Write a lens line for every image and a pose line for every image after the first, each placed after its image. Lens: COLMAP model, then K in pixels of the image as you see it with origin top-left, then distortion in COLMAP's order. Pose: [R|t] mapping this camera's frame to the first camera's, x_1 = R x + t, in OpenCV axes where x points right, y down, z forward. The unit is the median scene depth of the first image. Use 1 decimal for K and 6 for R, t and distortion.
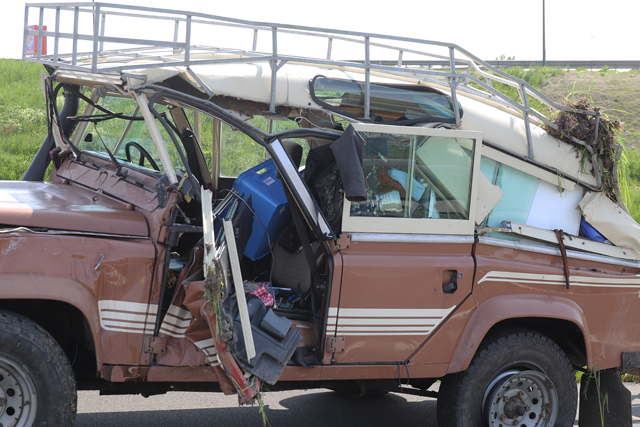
lens RADIAL K [[1295.0, 0, 325.1], [0, 1295.0, 215.0], [0, 0, 1]] dist [0.110651, 0.000000]
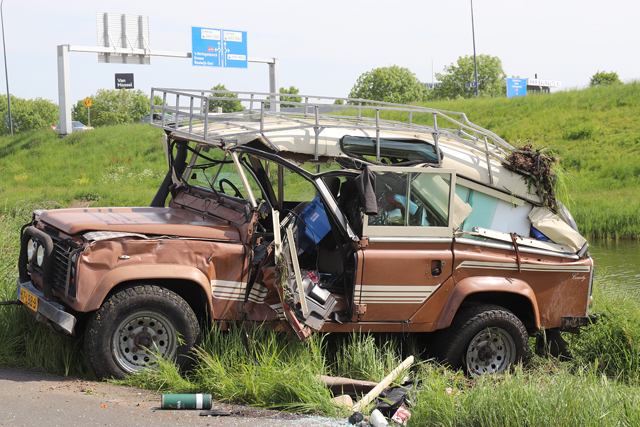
lens RADIAL K [[1488.4, 0, 317.1], [0, 1488.4, 213.3], [0, 0, 1]] dist [0.078783, 0.000000]
pose [[0.998278, -0.018867, -0.055543, 0.055487], [0.018092, 0.999732, -0.014420, 0.010271], [0.055801, 0.013390, 0.998352, -0.745908]]
